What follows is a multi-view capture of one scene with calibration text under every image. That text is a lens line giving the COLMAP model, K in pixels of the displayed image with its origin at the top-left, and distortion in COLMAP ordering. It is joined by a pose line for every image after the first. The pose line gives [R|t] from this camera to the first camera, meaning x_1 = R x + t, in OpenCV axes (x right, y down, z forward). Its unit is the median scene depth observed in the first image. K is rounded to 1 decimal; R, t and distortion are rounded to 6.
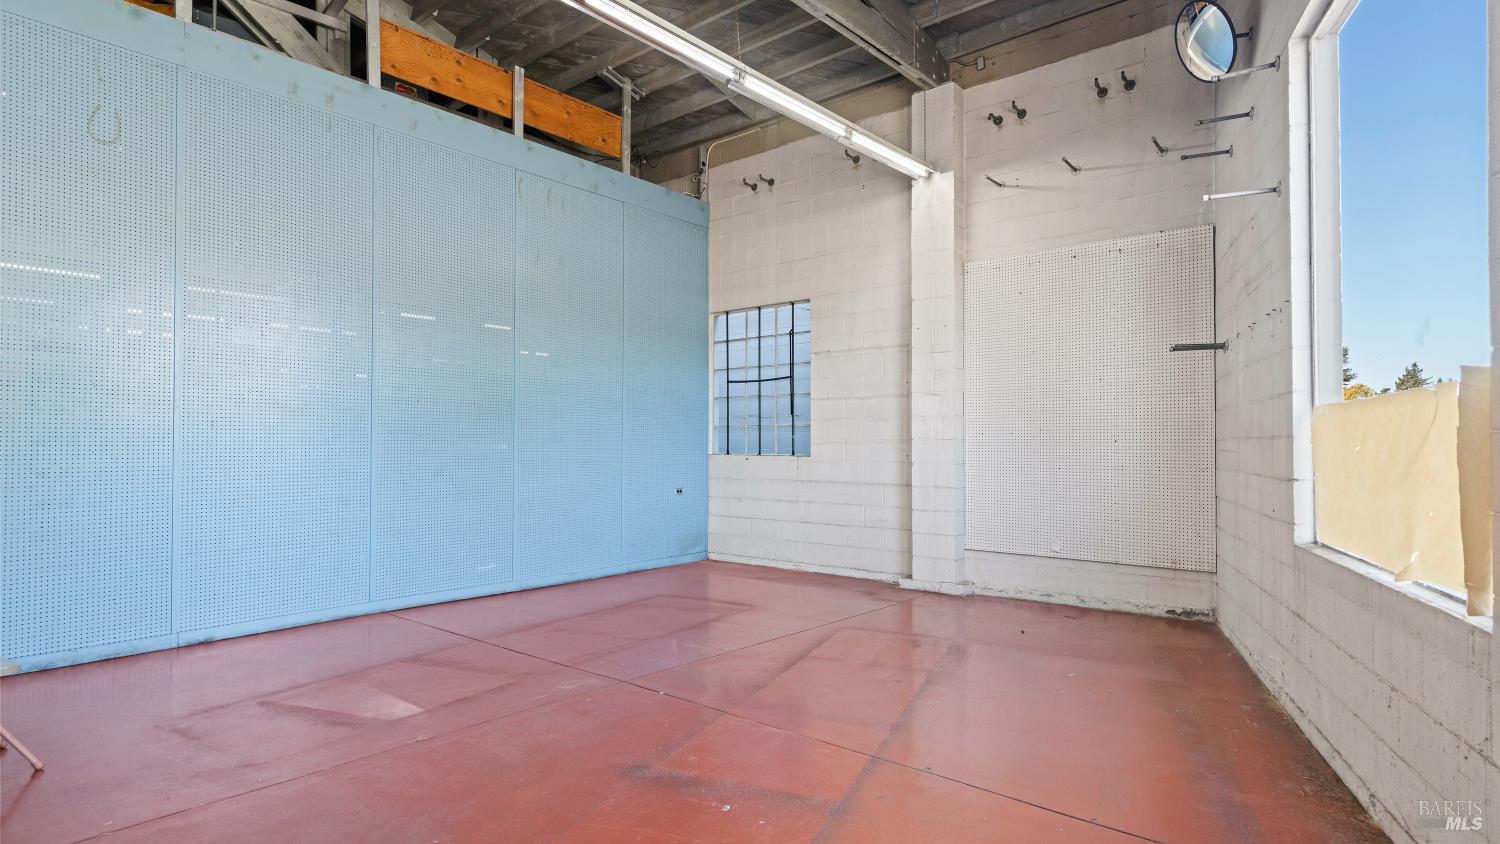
lens RADIAL K [[813.2, 0, 744.1], [0, 813.2, 430.1], [0, 0, 1]] dist [0.003095, 0.001402]
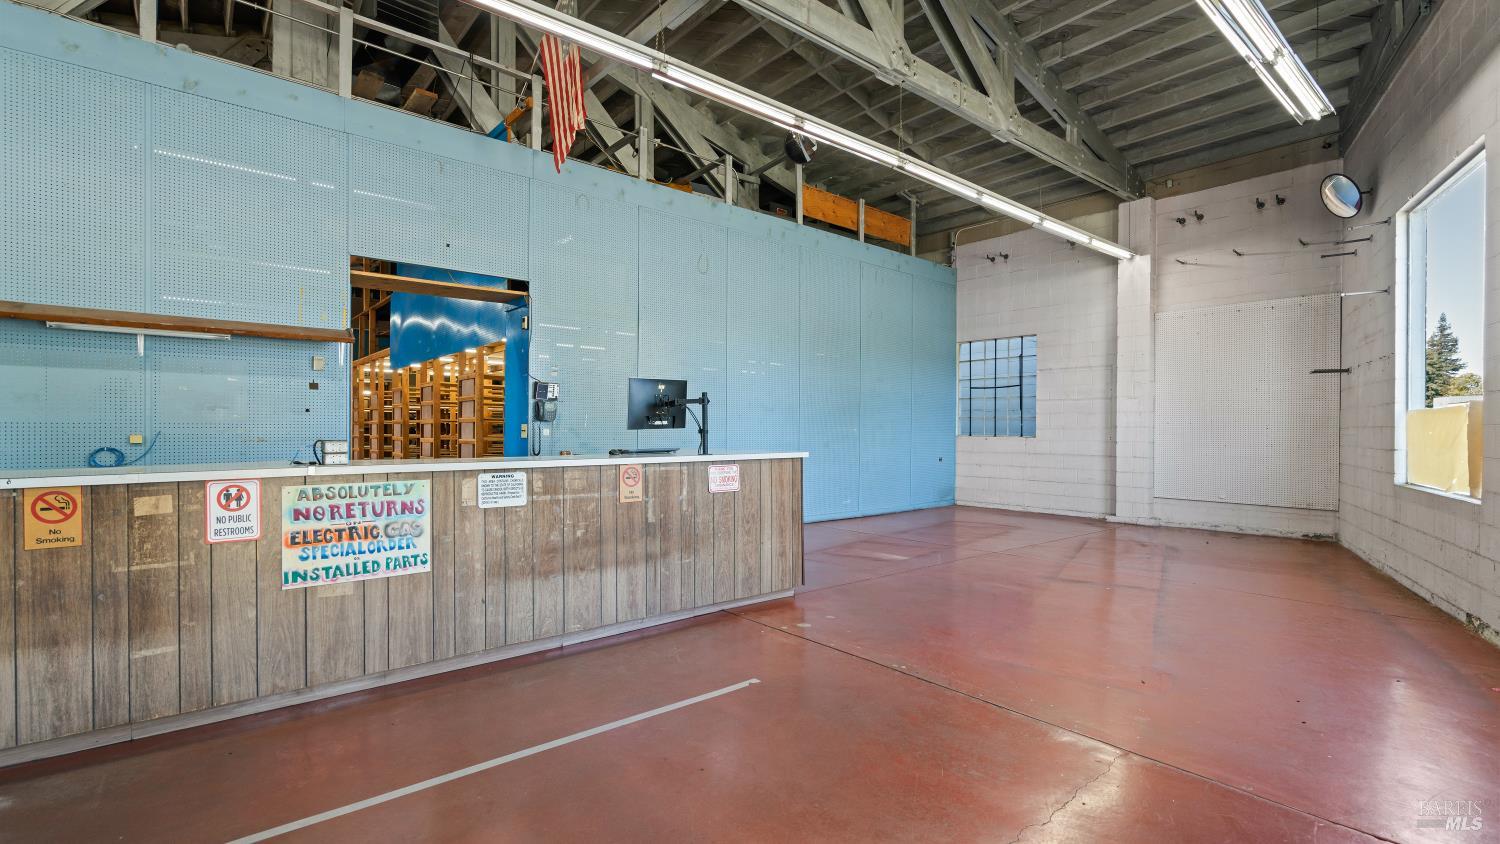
lens RADIAL K [[681.6, 0, 747.5], [0, 681.6, 430.6], [0, 0, 1]] dist [-0.002316, 0.000681]
pose [[0.985968, 0.005823, -0.166831, -0.276138], [-0.002422, 0.999785, 0.020582, -0.006349], [0.166915, -0.019889, 0.985771, -0.410371]]
